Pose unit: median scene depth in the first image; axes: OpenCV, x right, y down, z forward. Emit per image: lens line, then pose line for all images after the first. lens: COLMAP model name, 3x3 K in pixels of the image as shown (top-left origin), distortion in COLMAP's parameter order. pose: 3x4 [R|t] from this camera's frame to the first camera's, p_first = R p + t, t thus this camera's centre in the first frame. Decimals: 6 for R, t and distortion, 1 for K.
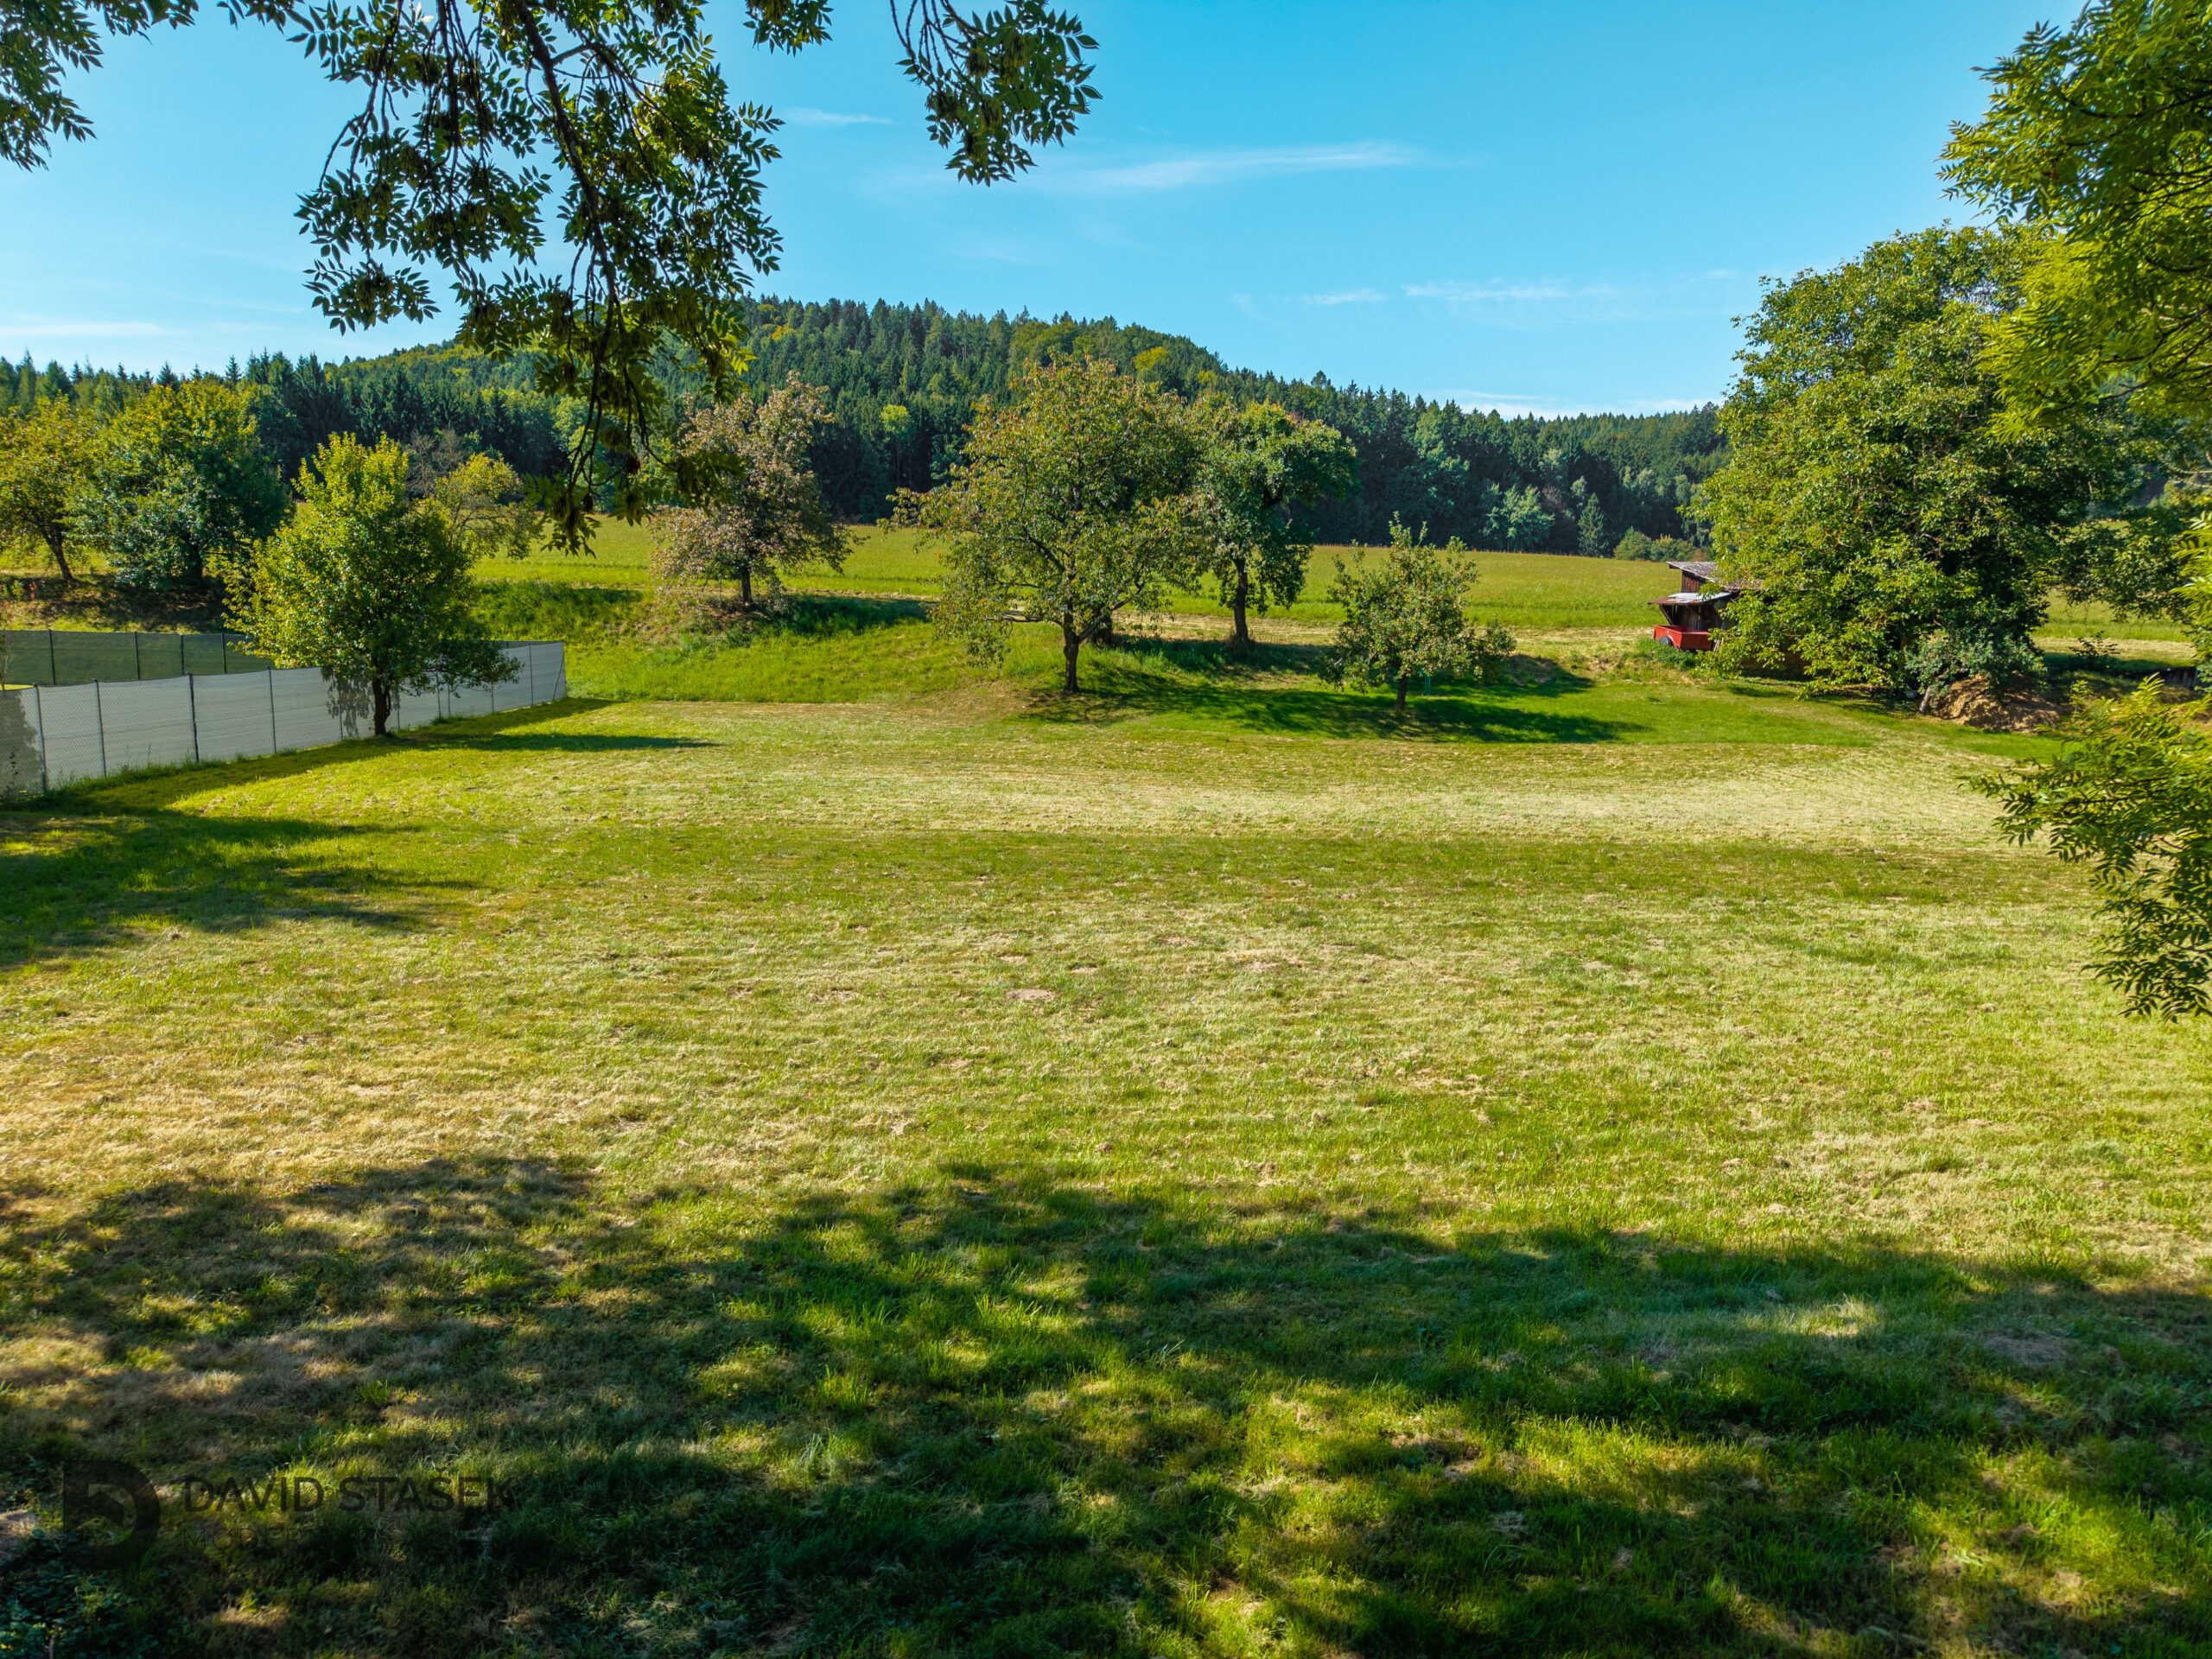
lens RADIAL K [[1473.9, 0, 1110.3], [0, 1473.9, 819.3], [0, 0, 1]] dist [0.008427, -0.009033]
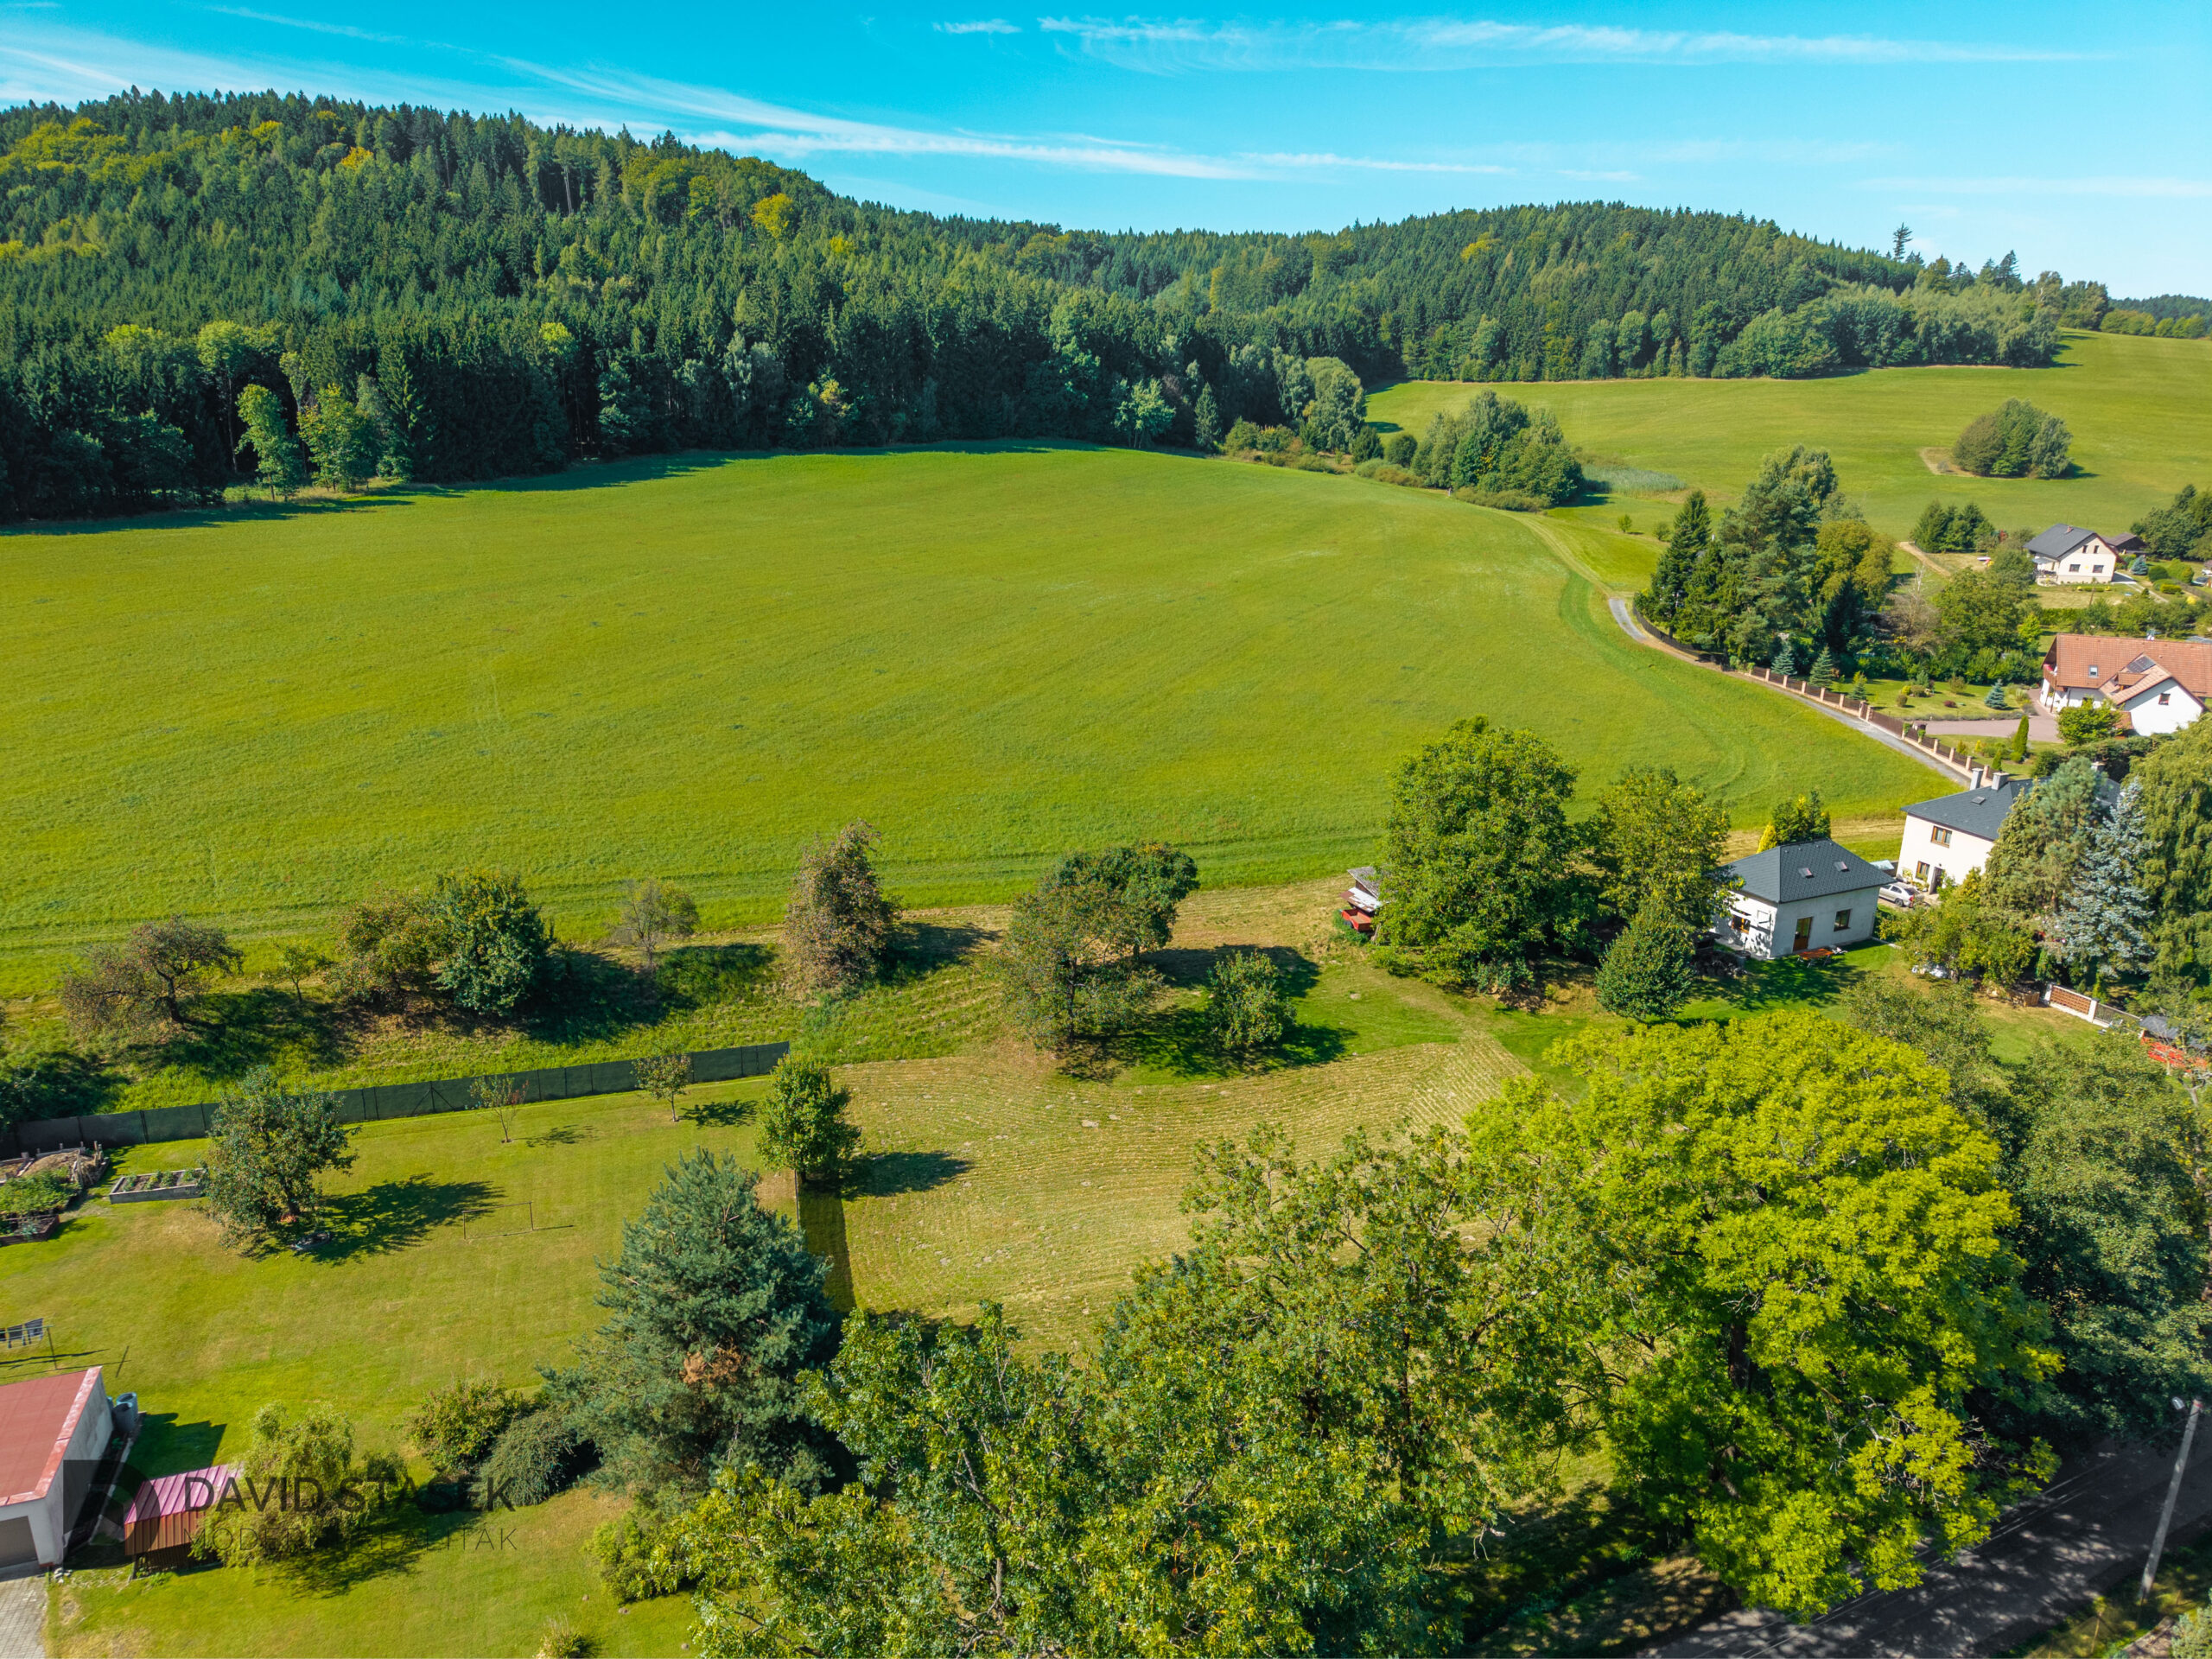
lens RADIAL K [[1473.9, 0, 1102.8], [0, 1473.9, 833.5], [0, 0, 1]] dist [0.008427, -0.009033]
pose [[0.965112, -0.076286, 0.250479, -0.053971], [0.033247, 0.984578, 0.171758, -0.082932], [-0.259719, -0.157438, 0.952764, -0.093575]]
